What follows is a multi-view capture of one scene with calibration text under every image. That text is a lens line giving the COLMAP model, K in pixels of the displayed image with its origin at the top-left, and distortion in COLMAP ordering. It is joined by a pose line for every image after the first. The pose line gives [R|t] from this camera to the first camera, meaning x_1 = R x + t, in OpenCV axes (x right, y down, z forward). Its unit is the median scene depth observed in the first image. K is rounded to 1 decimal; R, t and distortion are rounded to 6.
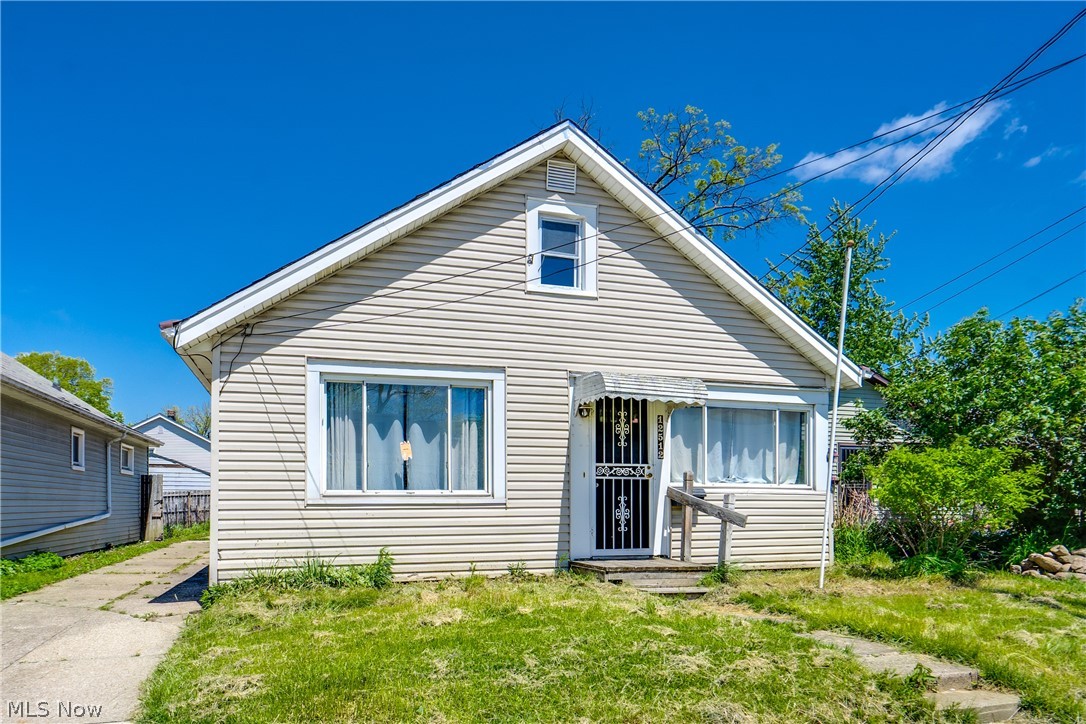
lens RADIAL K [[766.7, 0, 543.0], [0, 766.7, 362.0], [0, 0, 1]] dist [-0.003702, -0.000428]
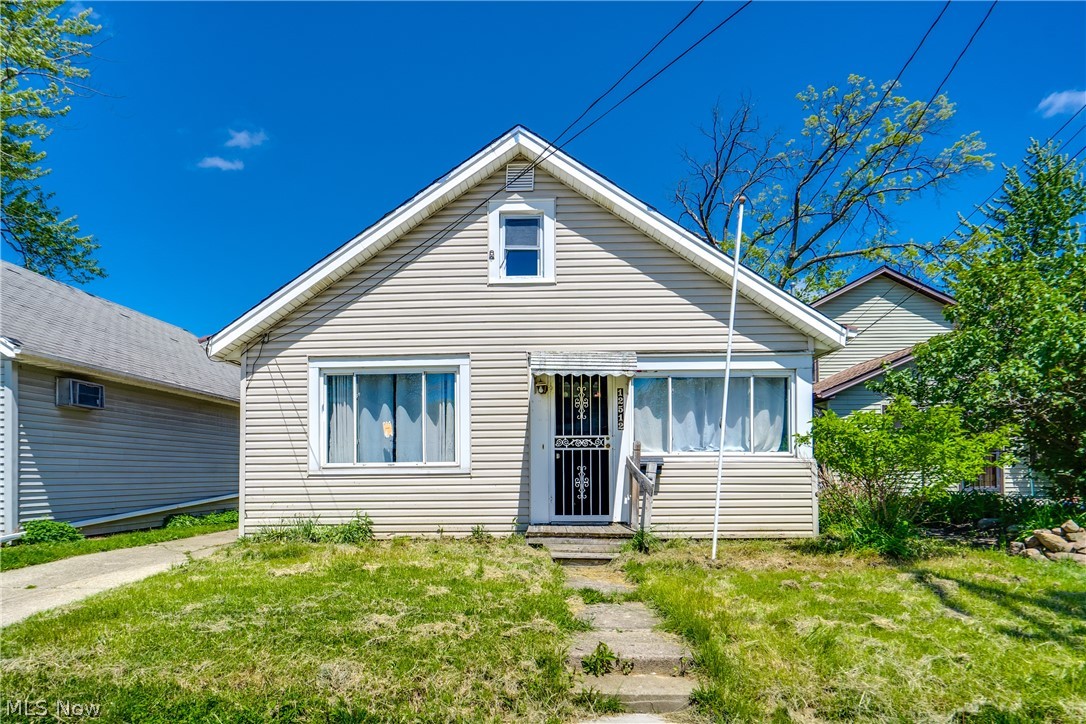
lens RADIAL K [[672.3, 0, 543.3], [0, 672.3, 348.5], [0, 0, 1]] dist [-0.002149, -0.000188]
pose [[0.930717, -0.071801, -0.358624, 0.402233], [0.071888, 0.997327, -0.013111, 0.020514], [0.358607, -0.013578, 0.933390, 0.109321]]
